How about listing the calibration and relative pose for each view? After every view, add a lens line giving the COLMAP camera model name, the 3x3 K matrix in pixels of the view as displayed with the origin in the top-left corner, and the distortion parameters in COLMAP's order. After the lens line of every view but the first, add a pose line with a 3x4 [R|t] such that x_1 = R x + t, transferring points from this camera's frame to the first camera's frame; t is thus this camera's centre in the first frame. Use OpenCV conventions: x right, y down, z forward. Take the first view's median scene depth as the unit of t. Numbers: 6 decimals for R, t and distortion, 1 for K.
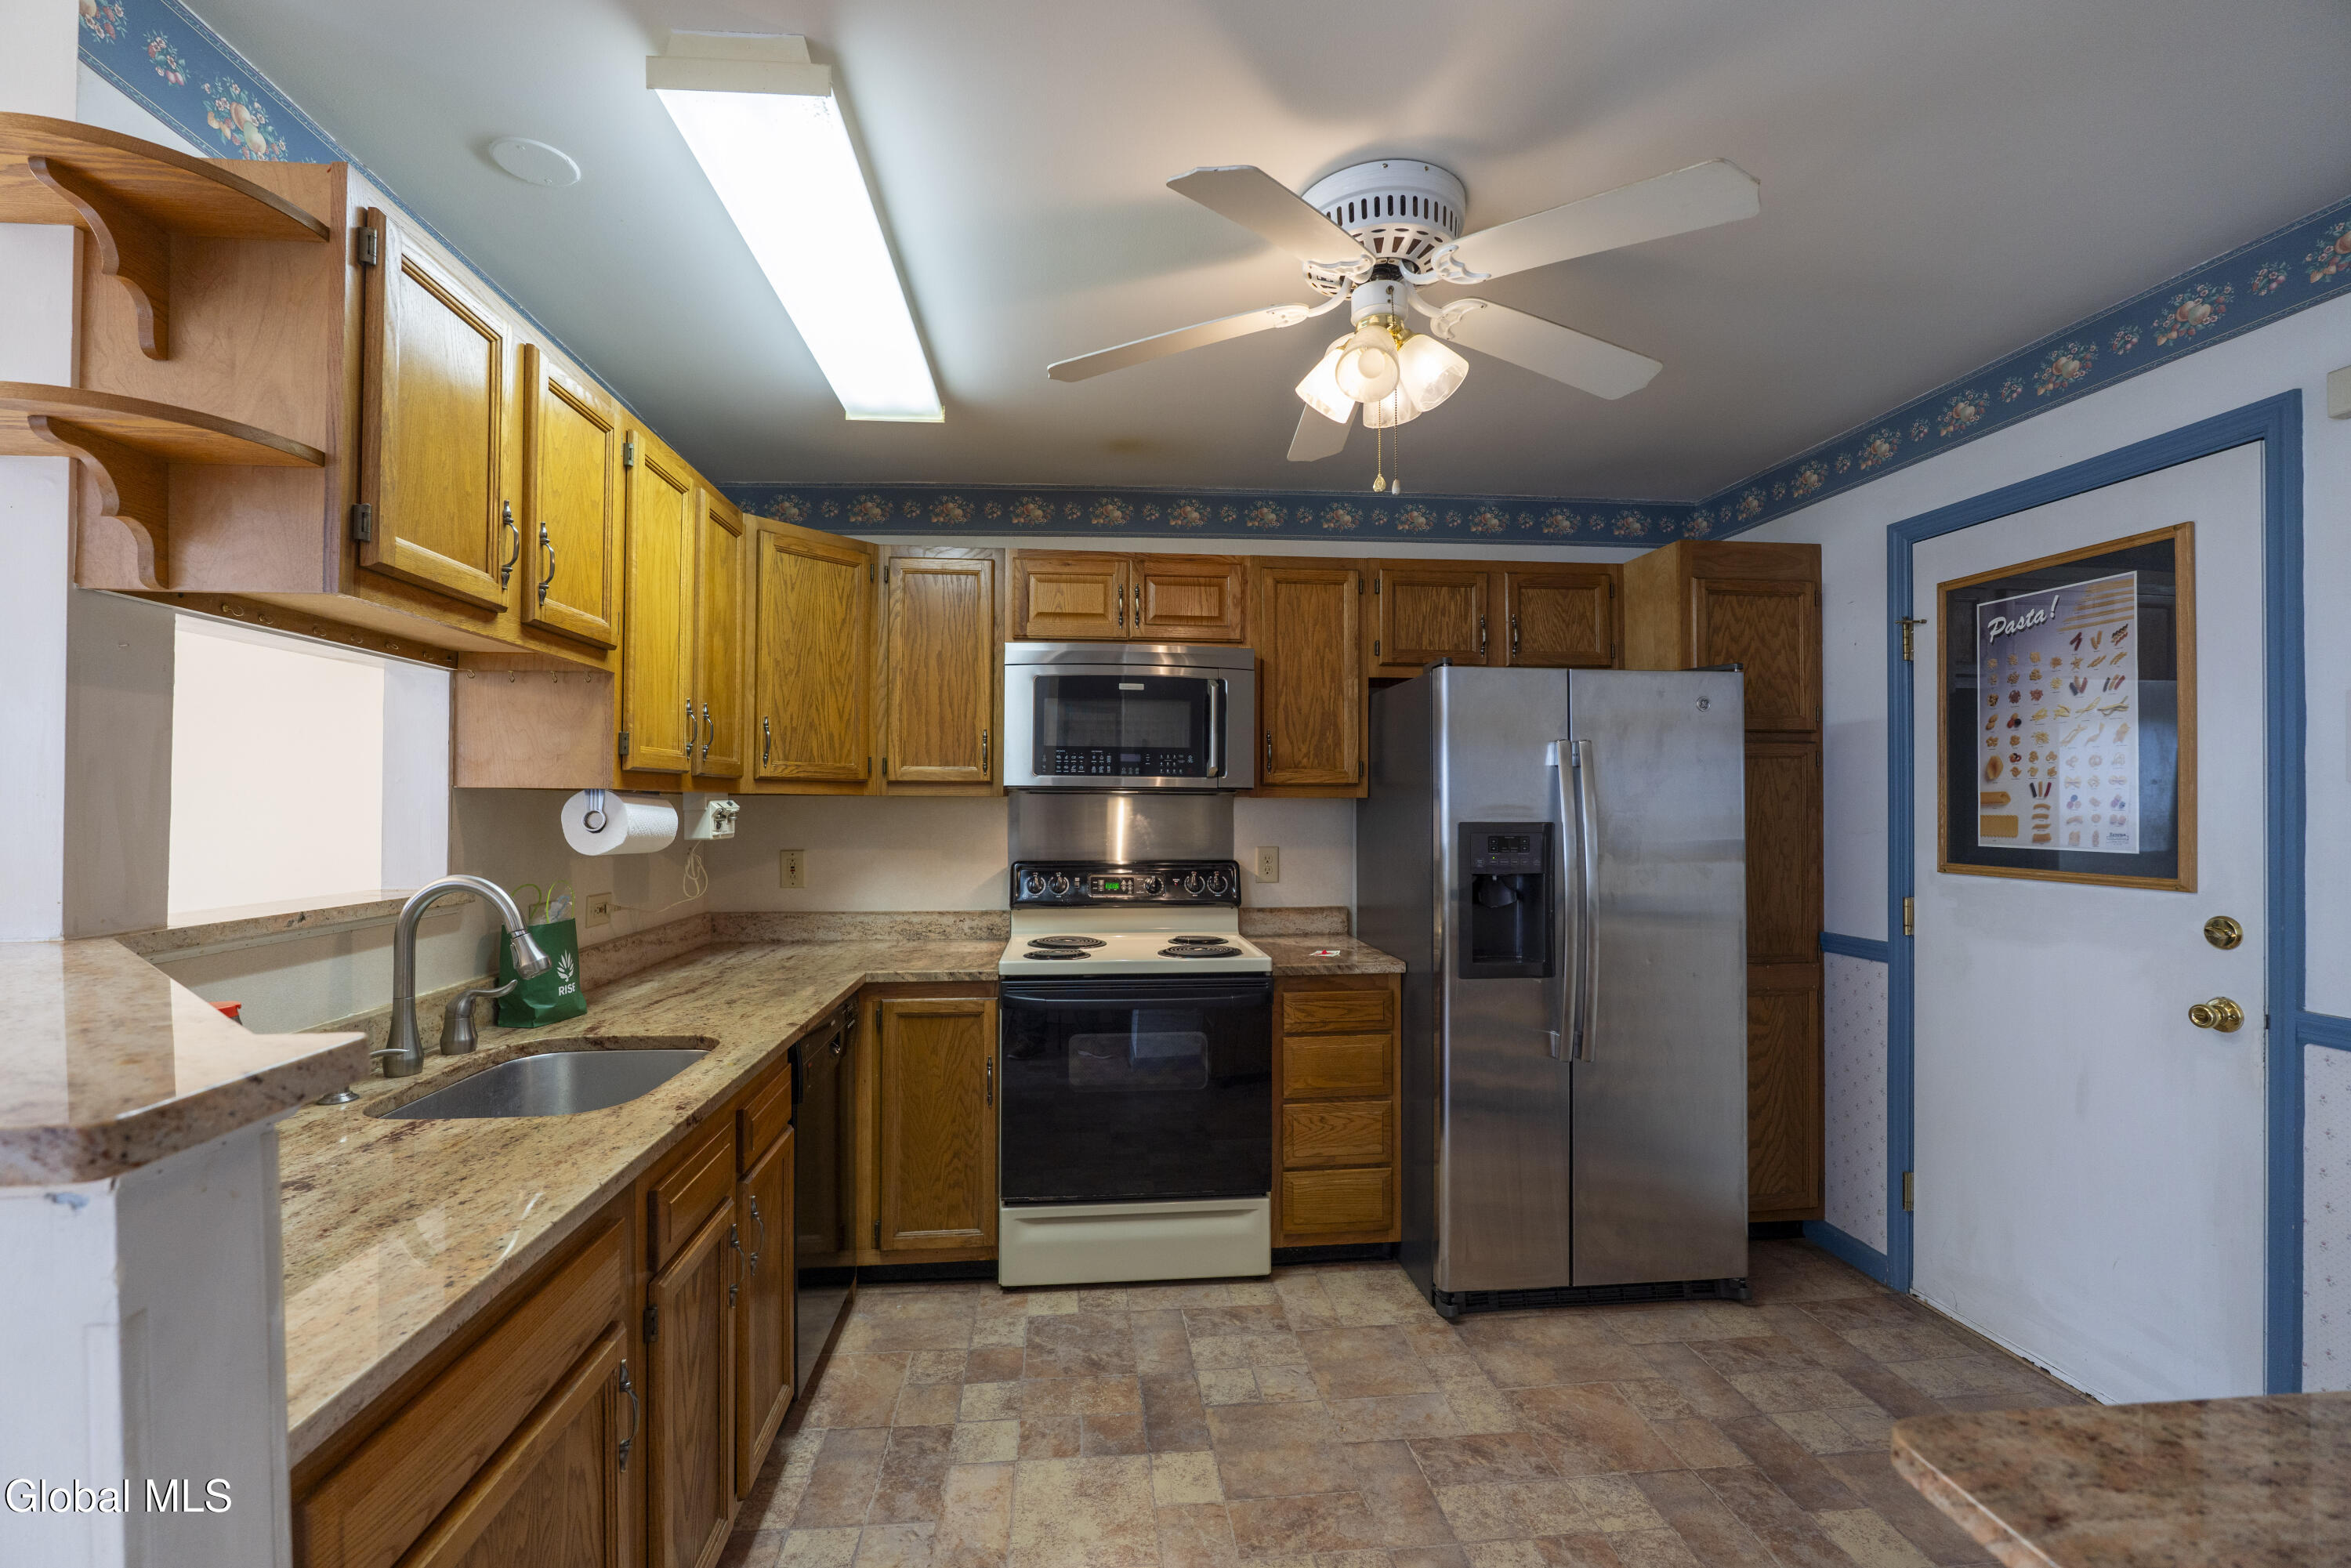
lens RADIAL K [[1014.6, 0, 1171.4], [0, 1014.6, 794.4], [0, 0, 1]] dist [-0.010244, -0.001000]
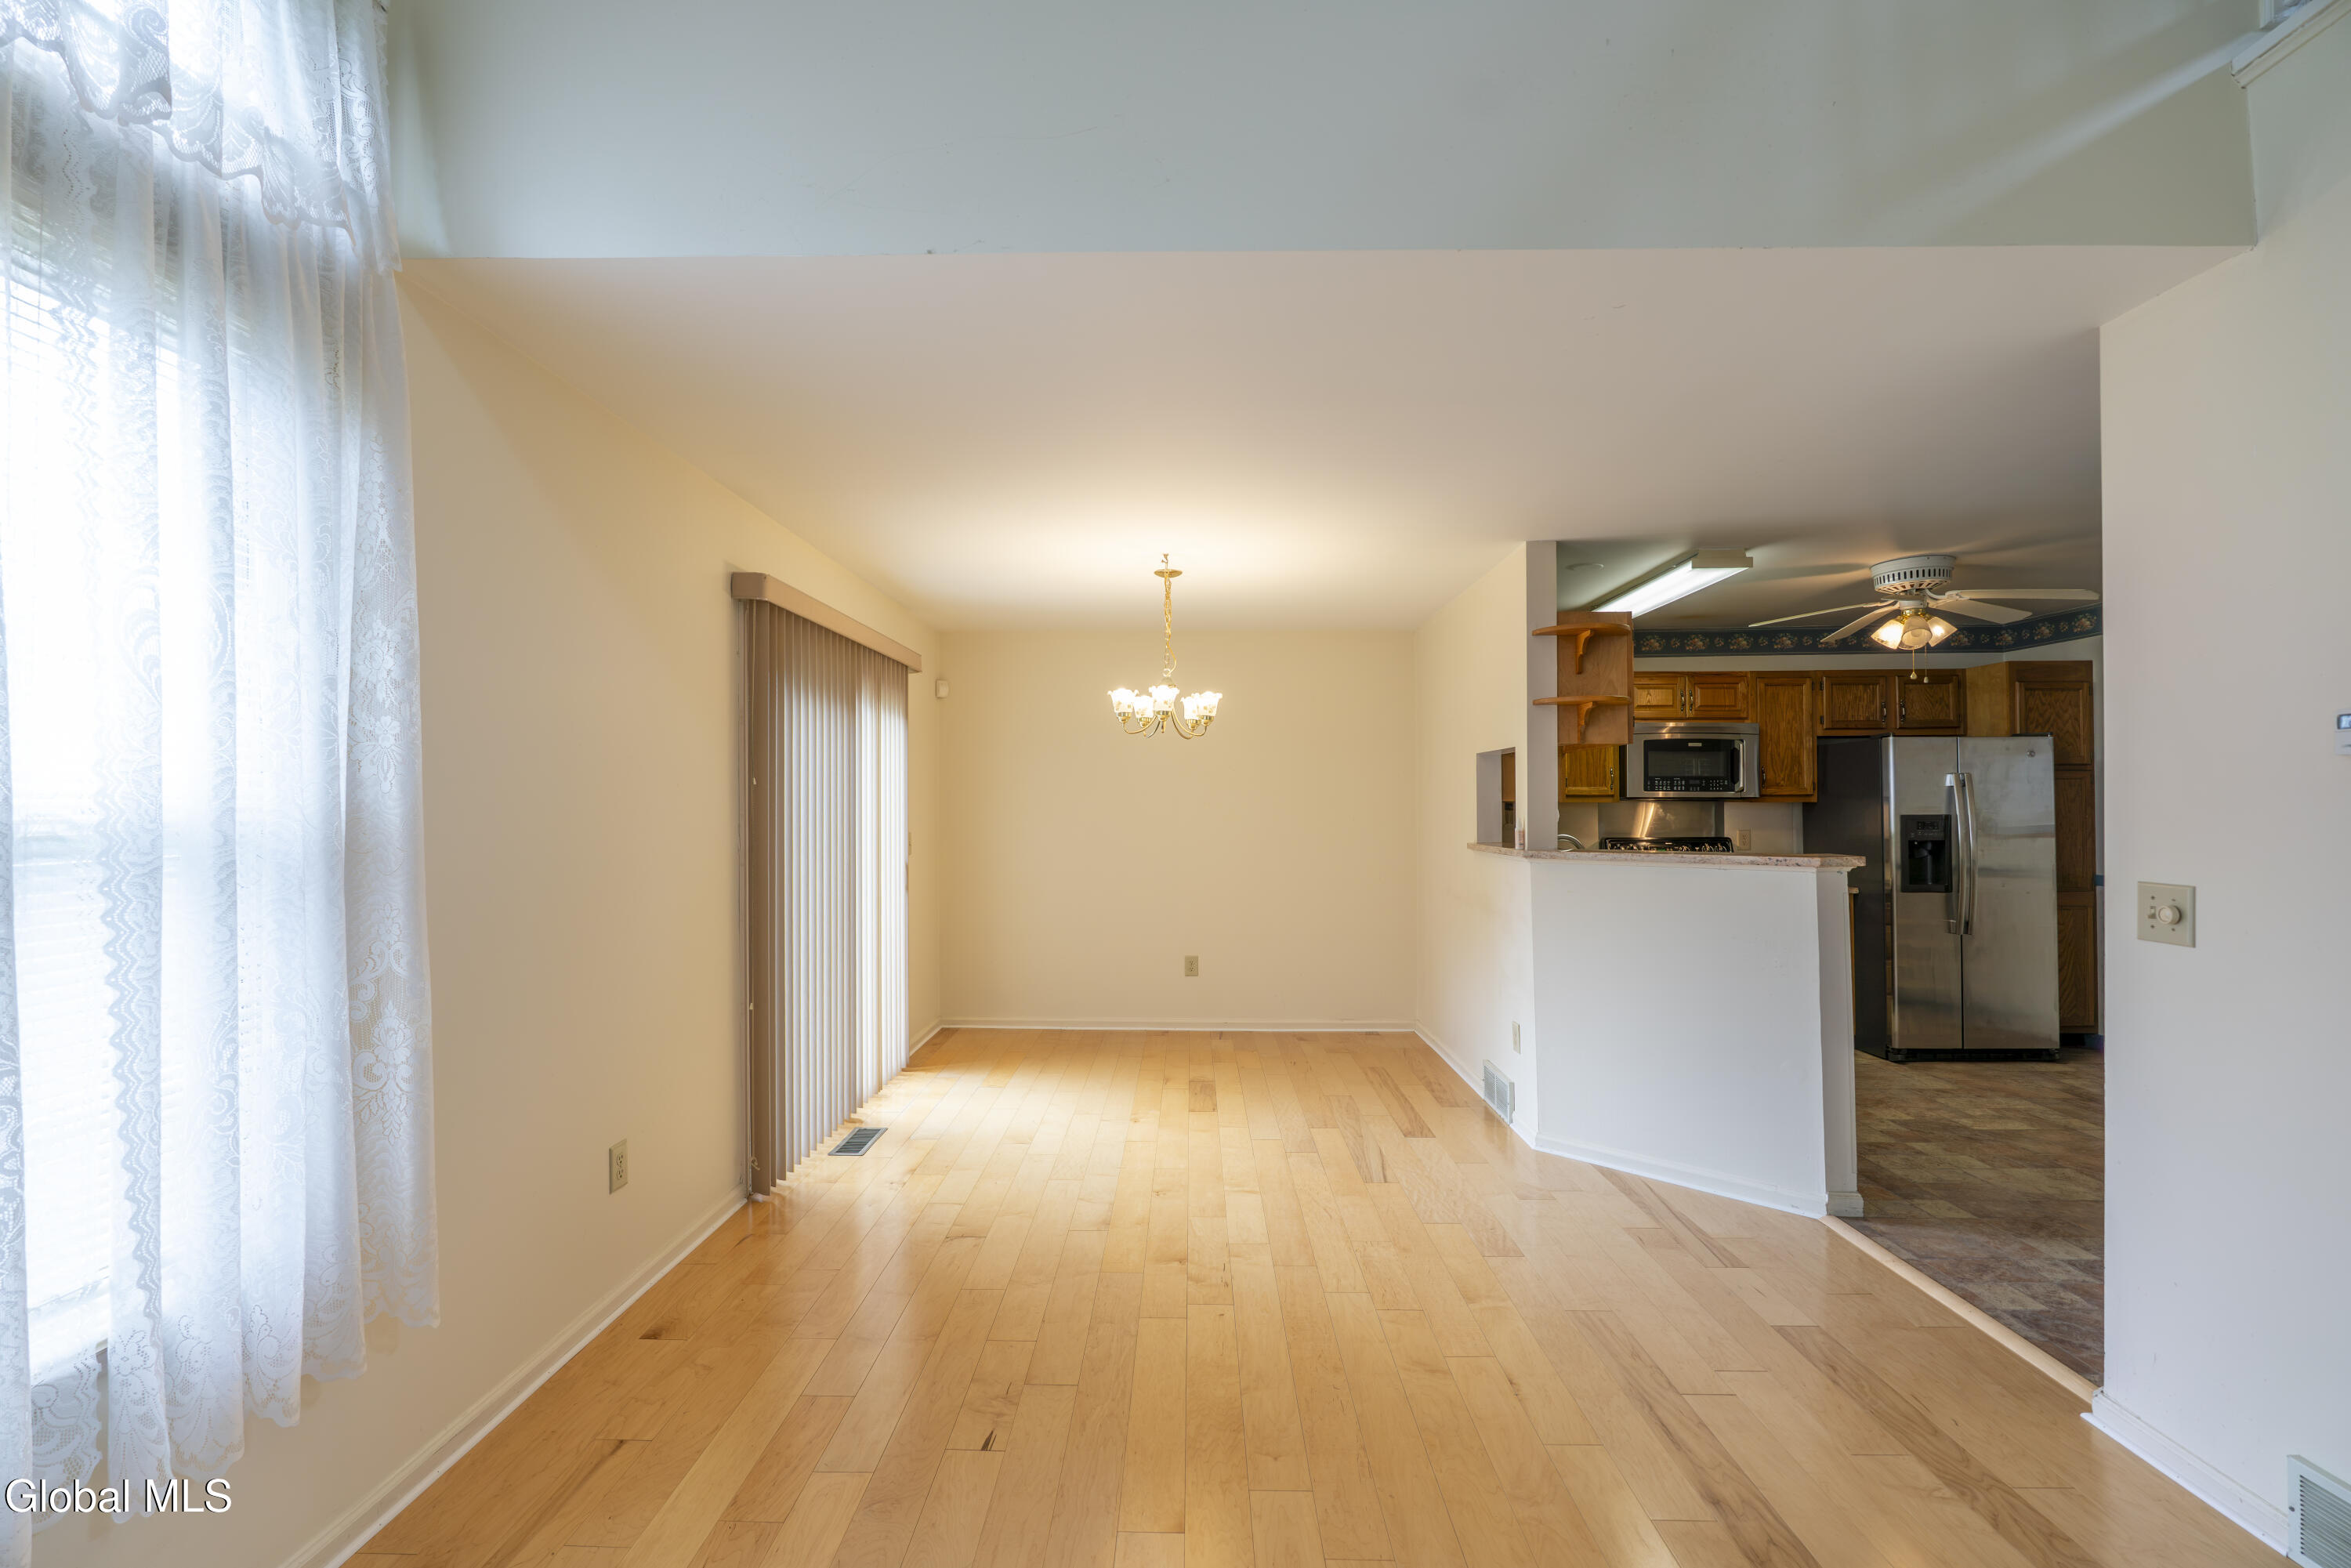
lens RADIAL K [[1014.6, 0, 1174.1], [0, 1014.6, 796.3], [0, 0, 1]] dist [-0.010244, -0.001000]
pose [[0.991495, -0.005544, -0.130030, -0.748002], [0.004805, 0.999970, -0.005993, -0.002743], [0.130060, 0.005317, 0.991492, -0.987874]]
